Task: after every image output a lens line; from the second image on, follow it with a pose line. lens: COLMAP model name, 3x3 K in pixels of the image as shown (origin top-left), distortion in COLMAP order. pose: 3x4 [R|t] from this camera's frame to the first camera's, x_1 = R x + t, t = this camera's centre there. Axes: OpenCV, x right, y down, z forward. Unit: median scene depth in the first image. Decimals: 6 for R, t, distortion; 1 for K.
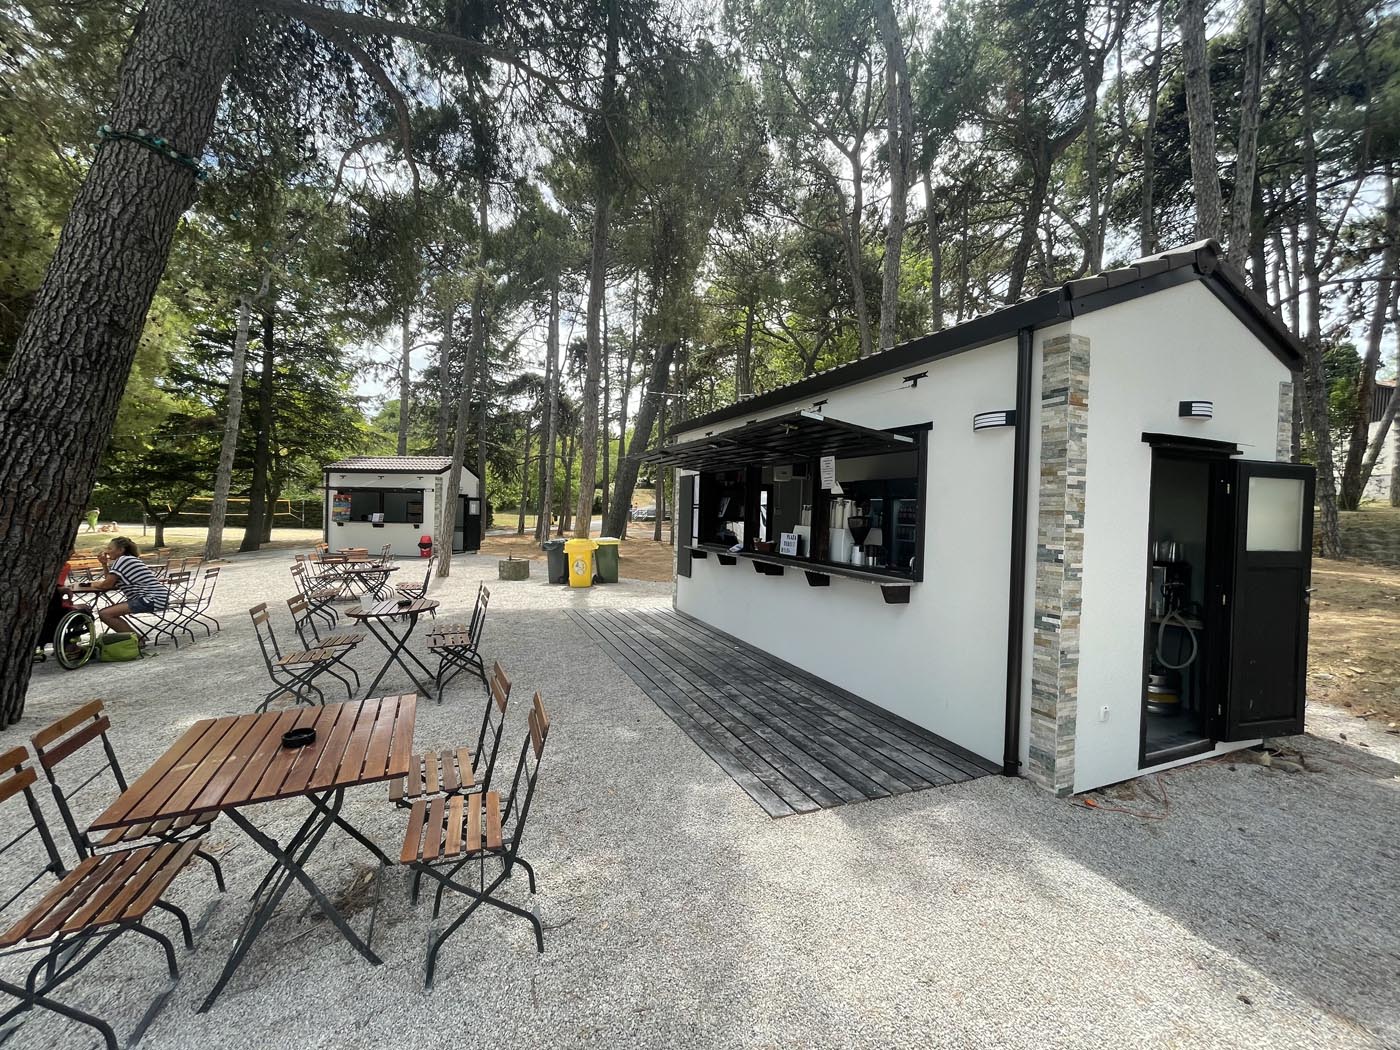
lens RADIAL K [[567.0, 0, 700.8], [0, 567.0, 521.4], [0, 0, 1]] dist [-0.002809, -0.000353]
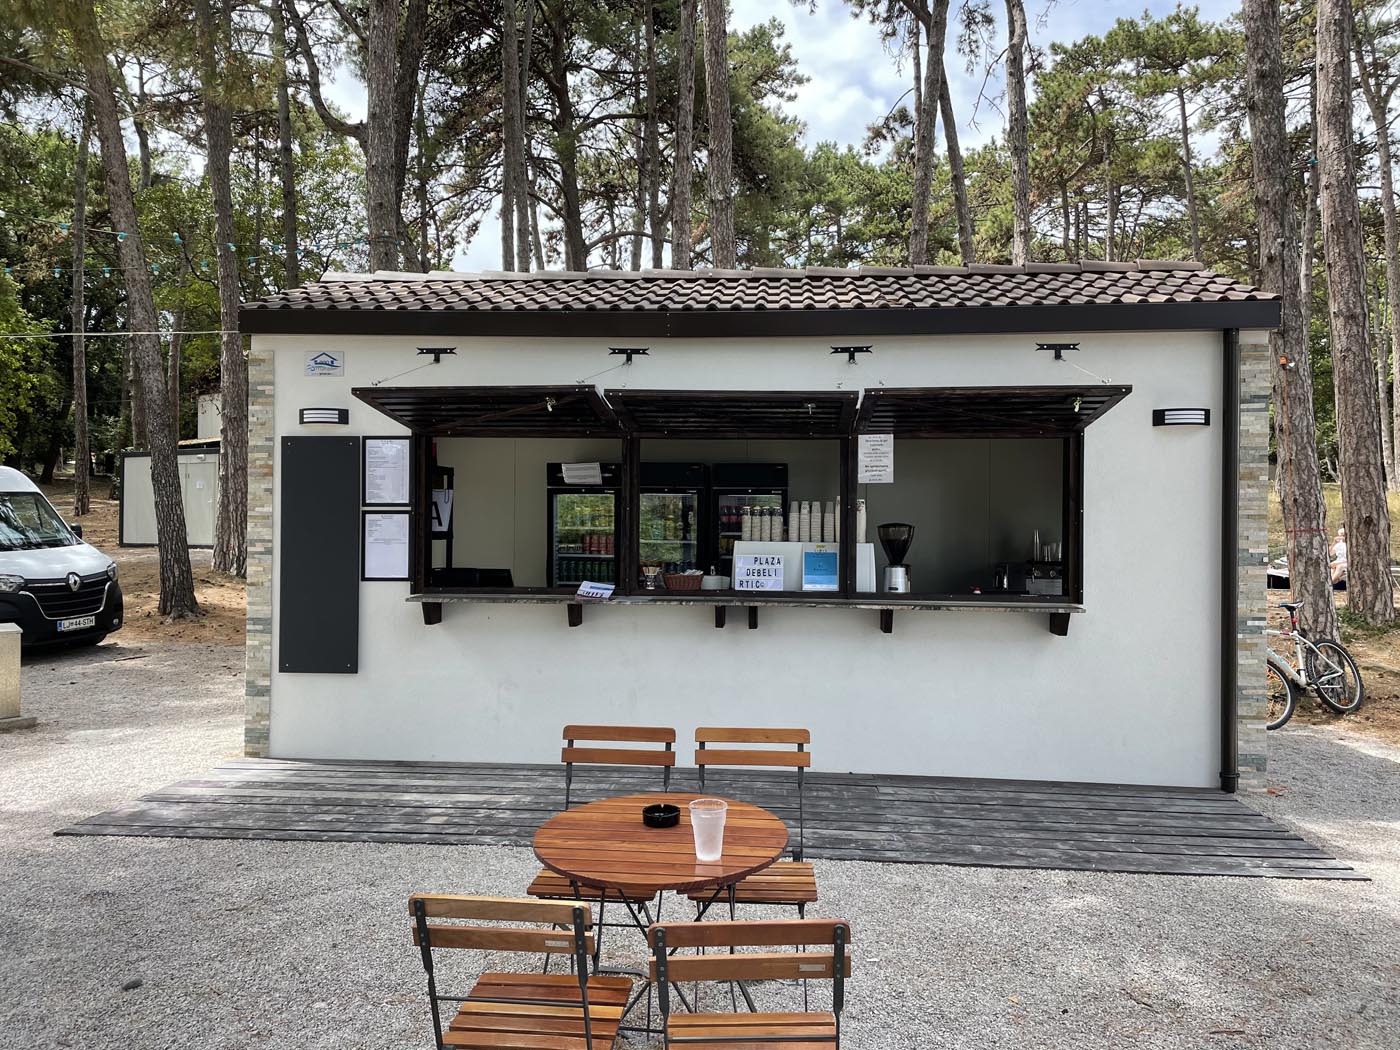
lens RADIAL K [[1048.5, 0, 697.2], [0, 1048.5, 518.9], [0, 0, 1]] dist [0.095334, -0.121287]
pose [[0.473329, -0.023392, 0.880575, -1.308066], [0.022575, 0.999641, 0.014420, -0.052565], [-0.880597, 0.013054, 0.473687, 0.833899]]
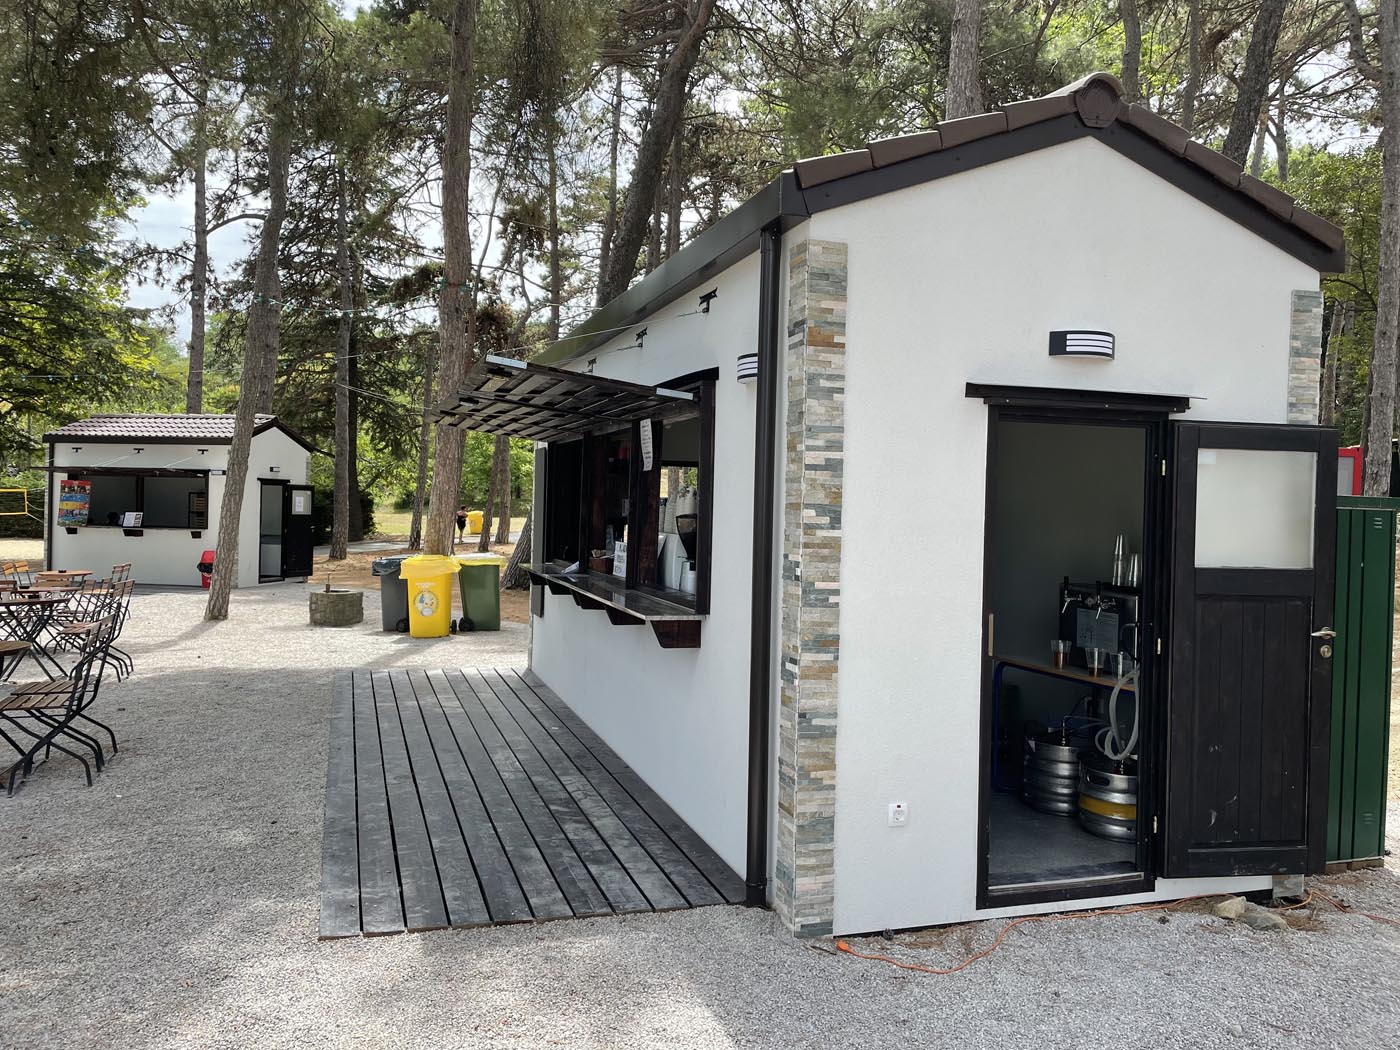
lens RADIAL K [[1048.5, 0, 697.2], [0, 1048.5, 518.9], [0, 0, 1]] dist [0.095334, -0.121287]
pose [[0.996064, -0.000252, -0.088634, 0.528478], [-0.000502, 0.999964, -0.008487, 0.008723], [0.088633, 0.008498, 0.996028, -0.211331]]
